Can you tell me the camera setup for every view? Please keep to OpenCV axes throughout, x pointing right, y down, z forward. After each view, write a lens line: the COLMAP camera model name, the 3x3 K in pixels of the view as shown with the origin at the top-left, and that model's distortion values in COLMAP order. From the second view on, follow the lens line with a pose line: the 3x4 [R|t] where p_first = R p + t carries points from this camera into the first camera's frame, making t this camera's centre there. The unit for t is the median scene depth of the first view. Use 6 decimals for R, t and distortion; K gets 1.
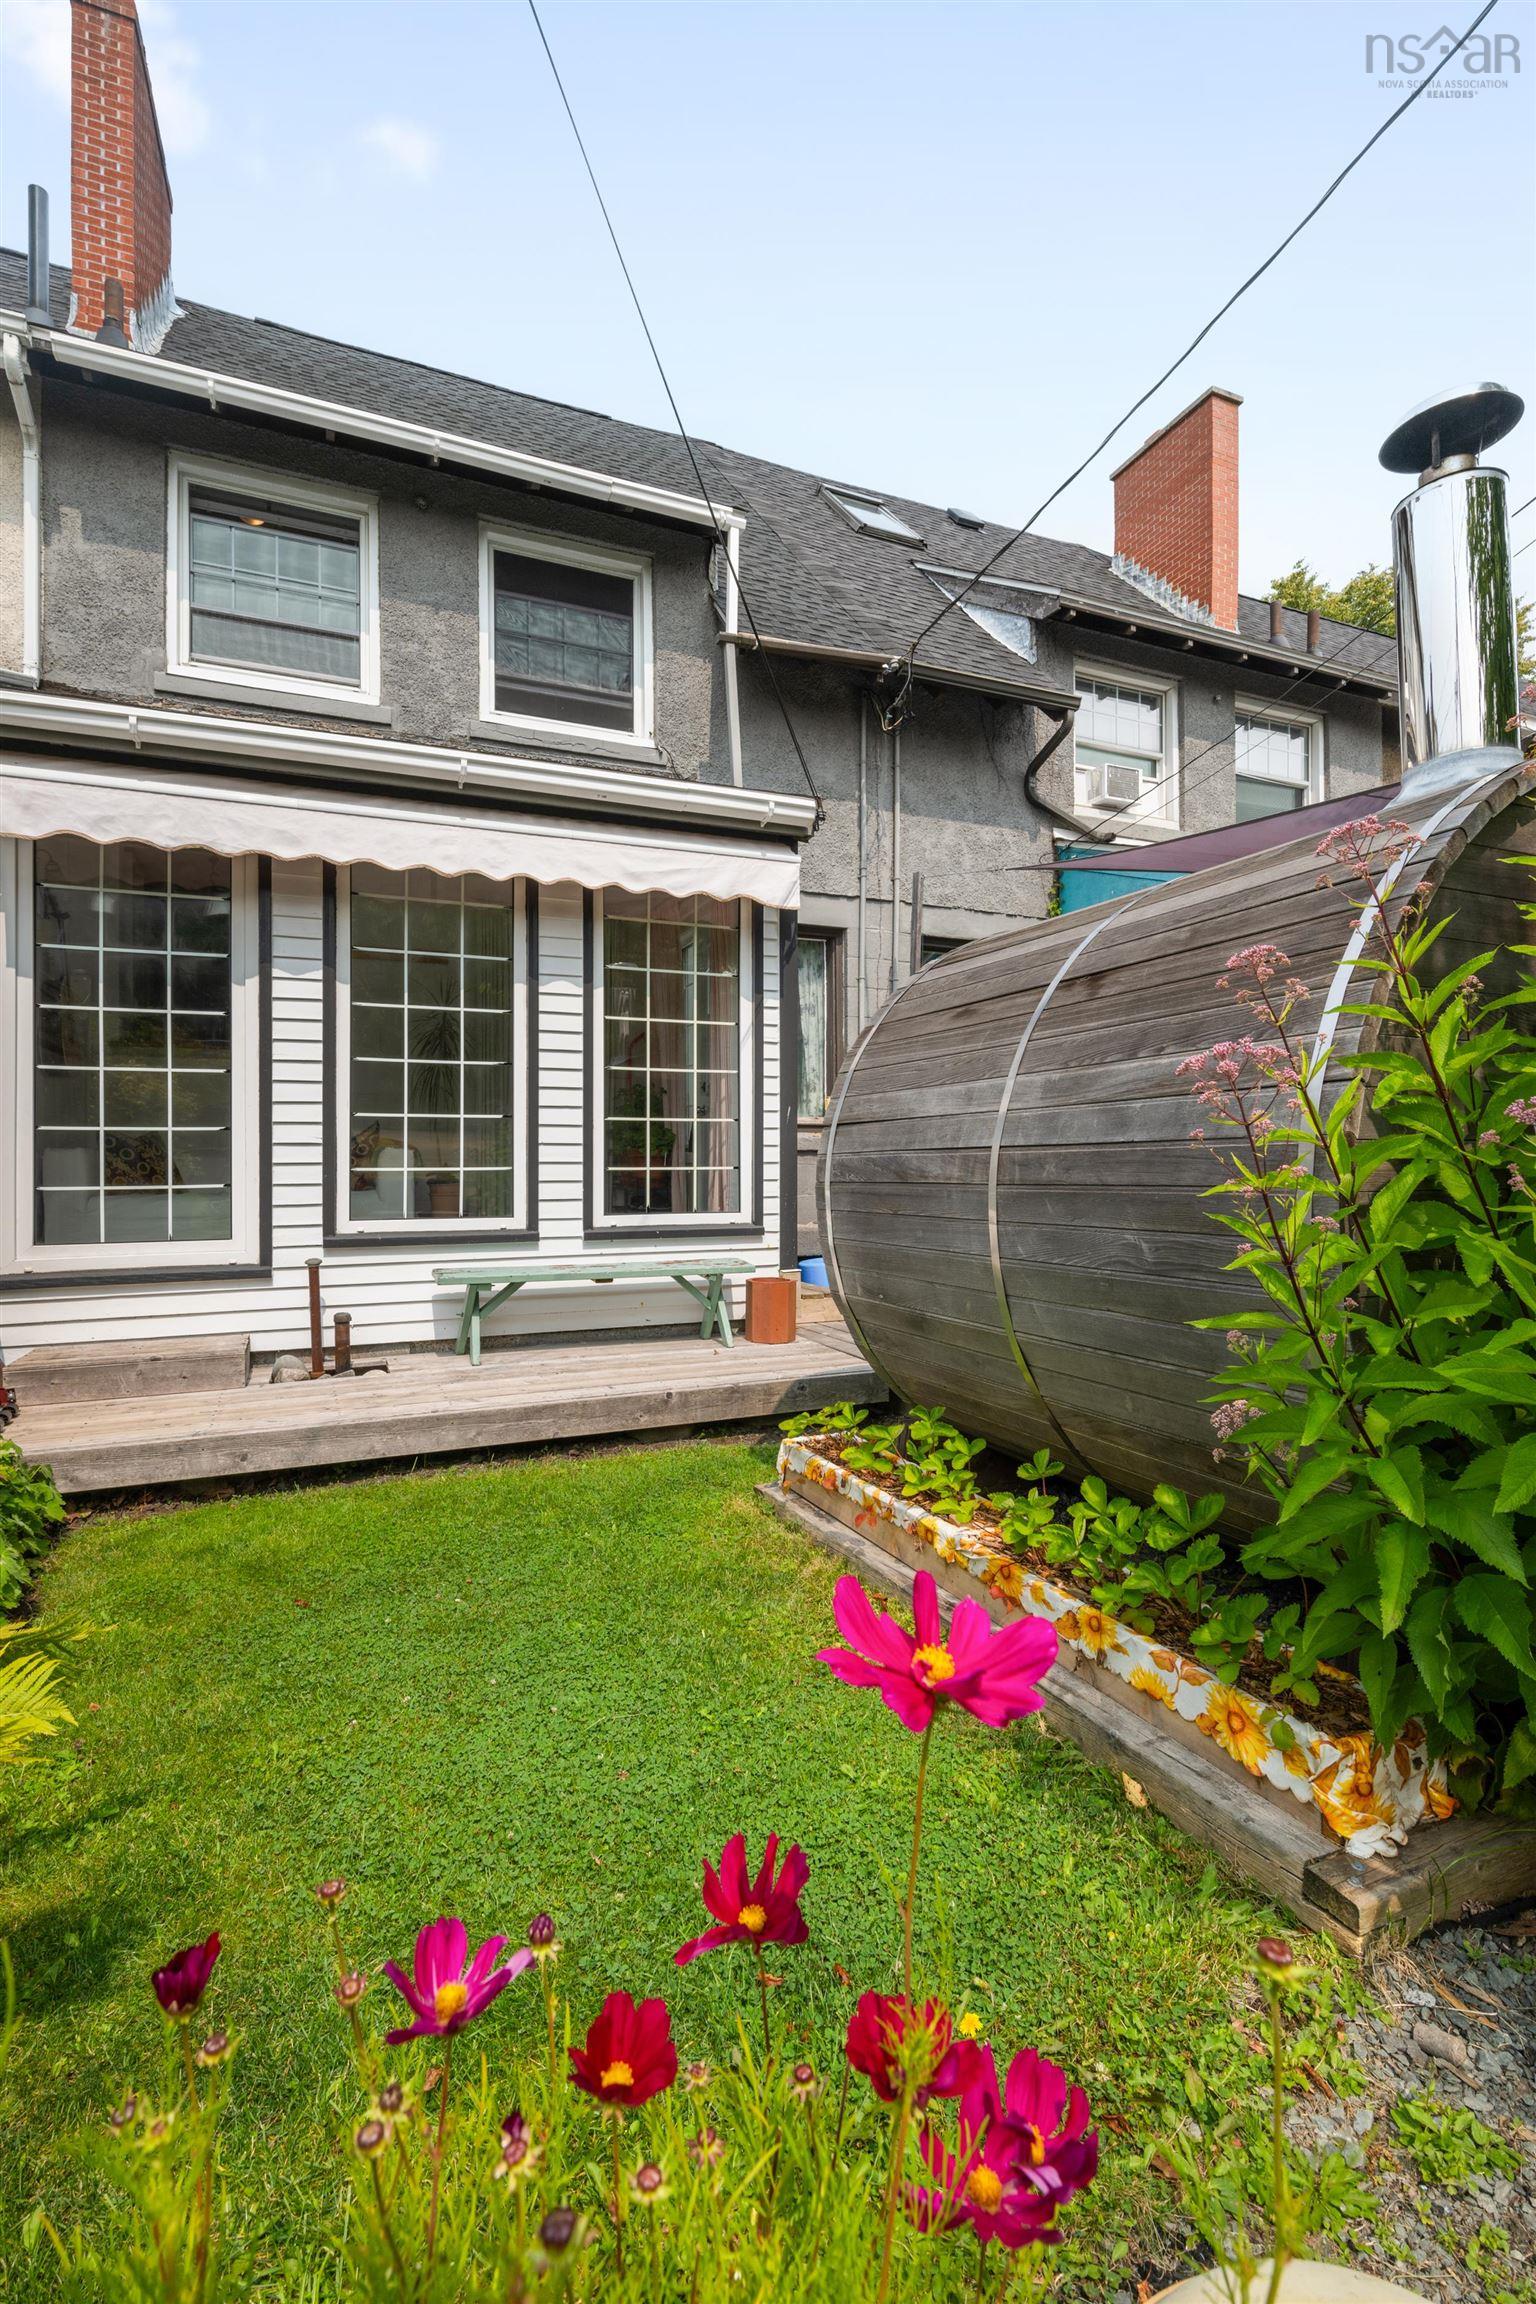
lens RADIAL K [[1031.7, 0, 762.9], [0, 1031.7, 1159.3], [0, 0, 1]] dist [-0.000699, -0.000817]
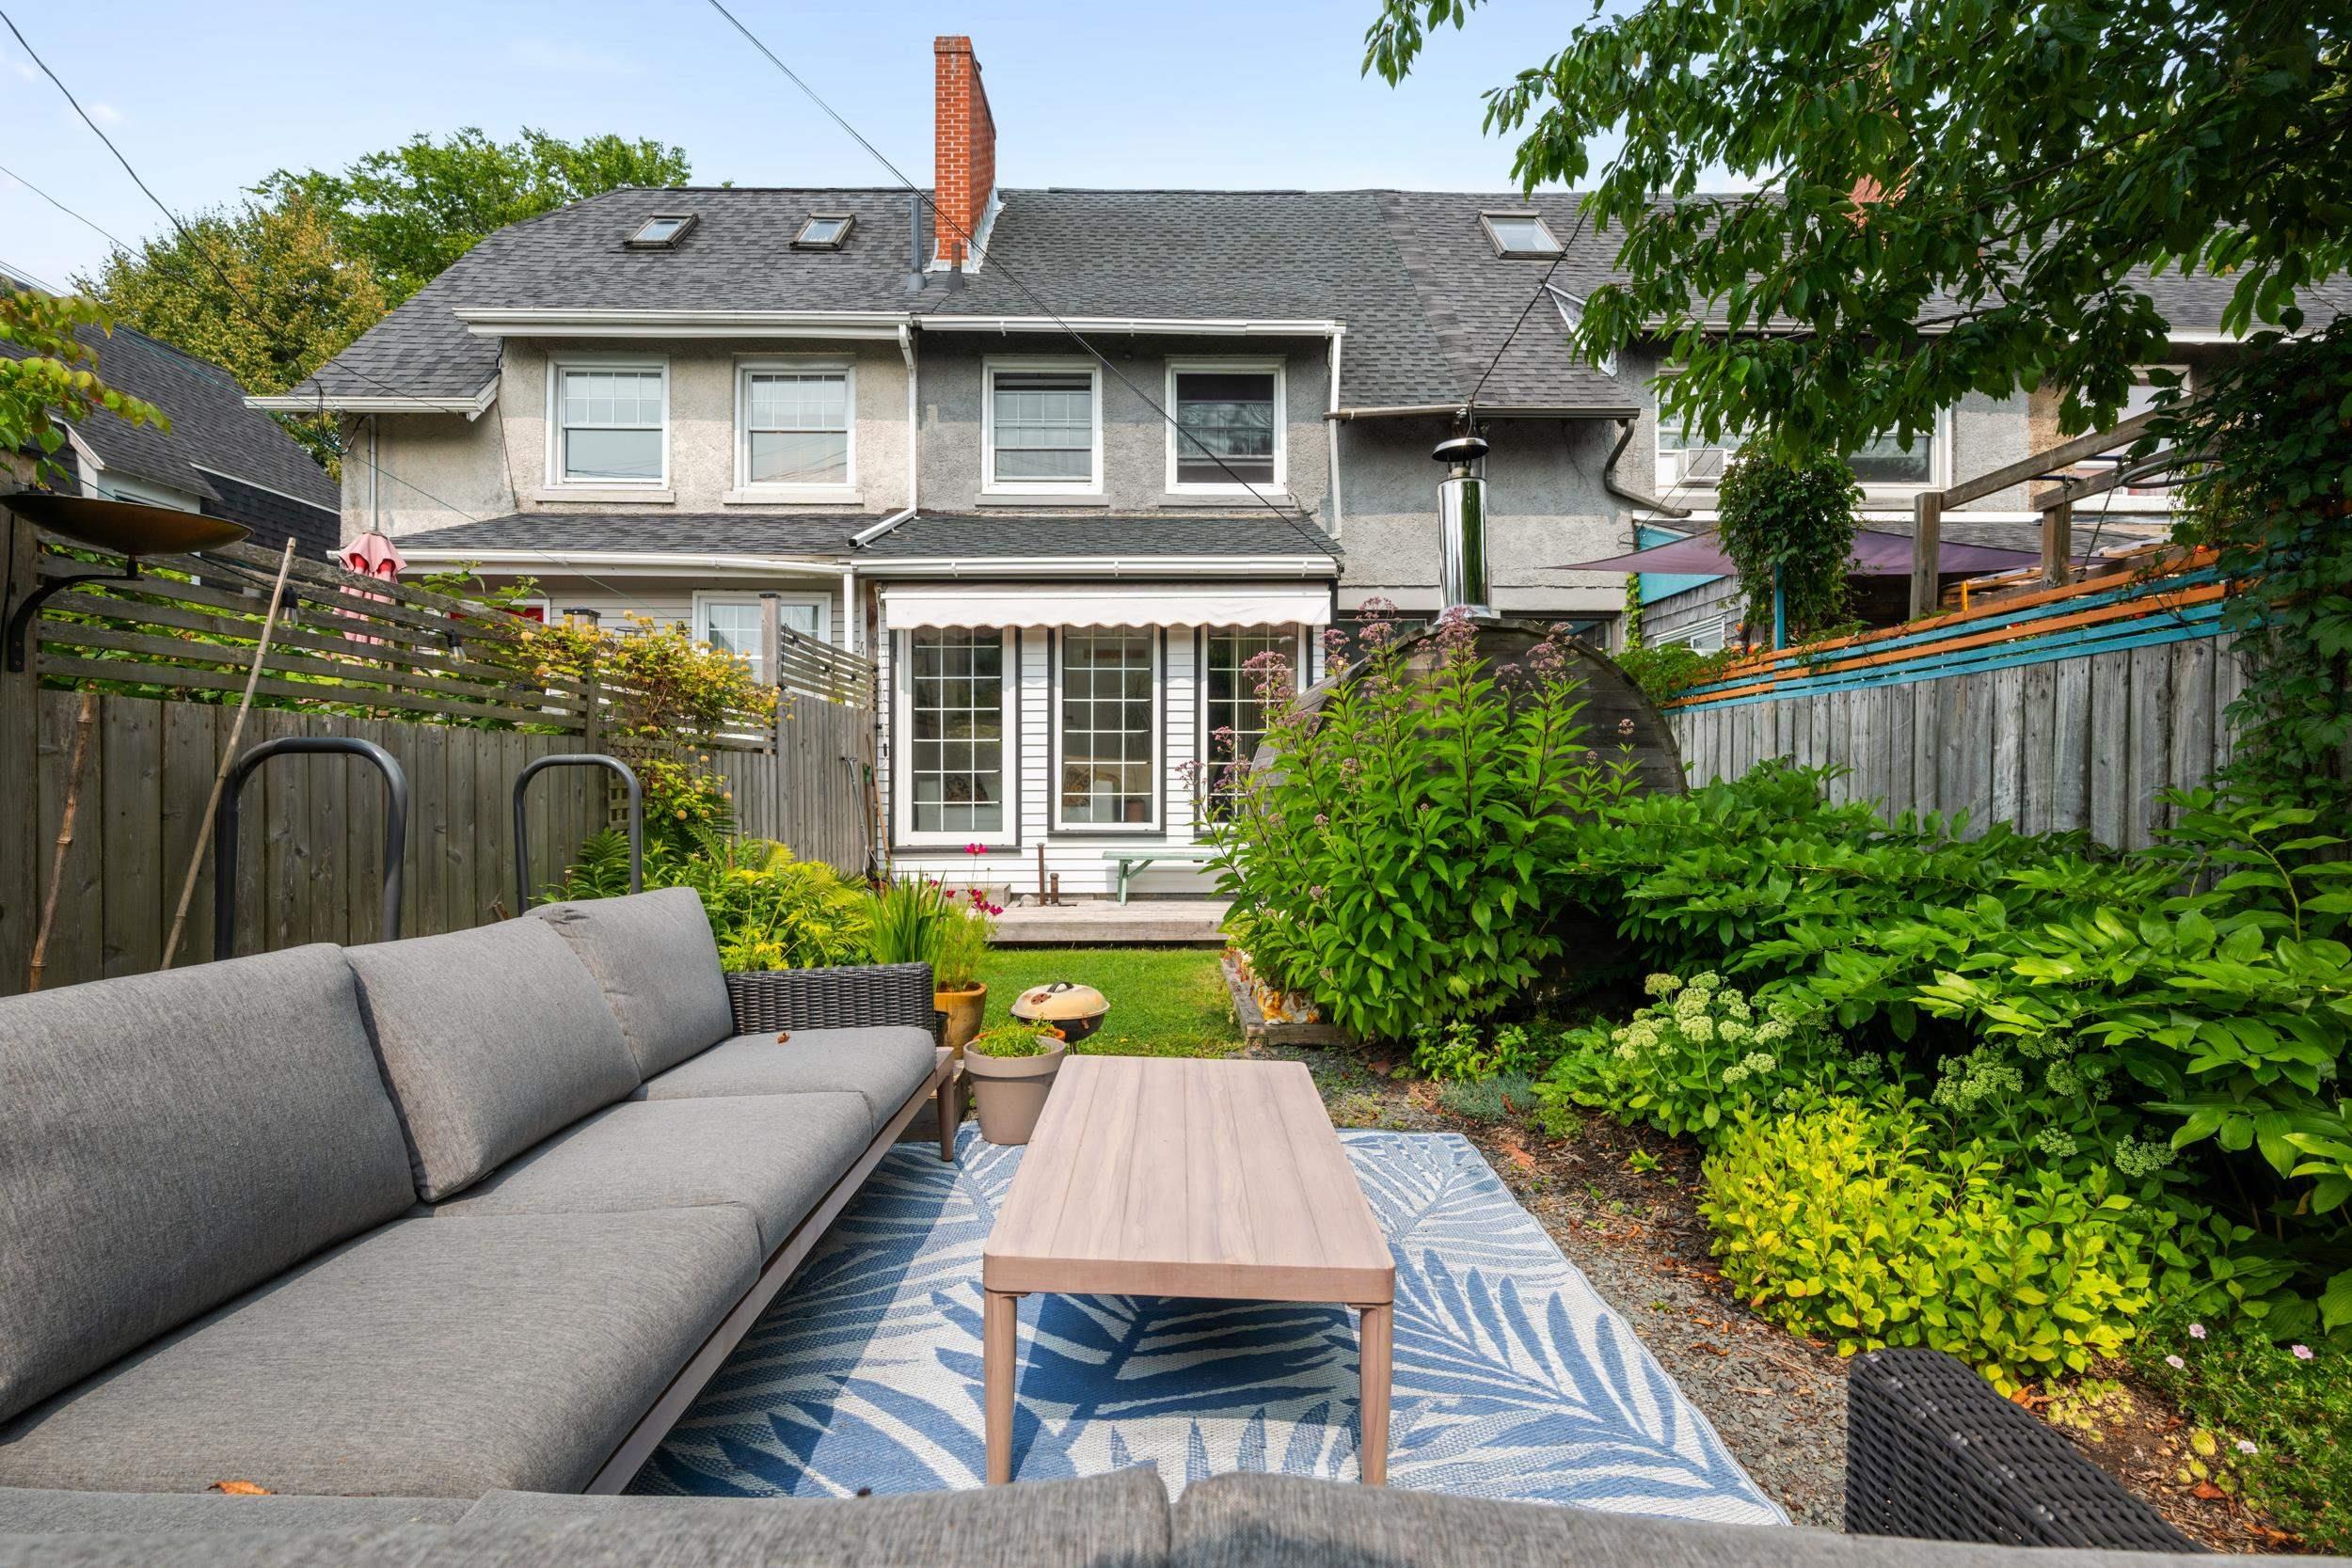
lens RADIAL K [[1053.1, 0, 1177.4], [0, 1053.1, 790.4], [0, 0, 1]] dist [-0.000699, -0.000817]
pose [[0.928889, 0.007115, -0.370290, 0.426228], [-0.003871, 0.999947, 0.009502, -0.013159], [0.370338, -0.007393, 0.928868, -0.568492]]
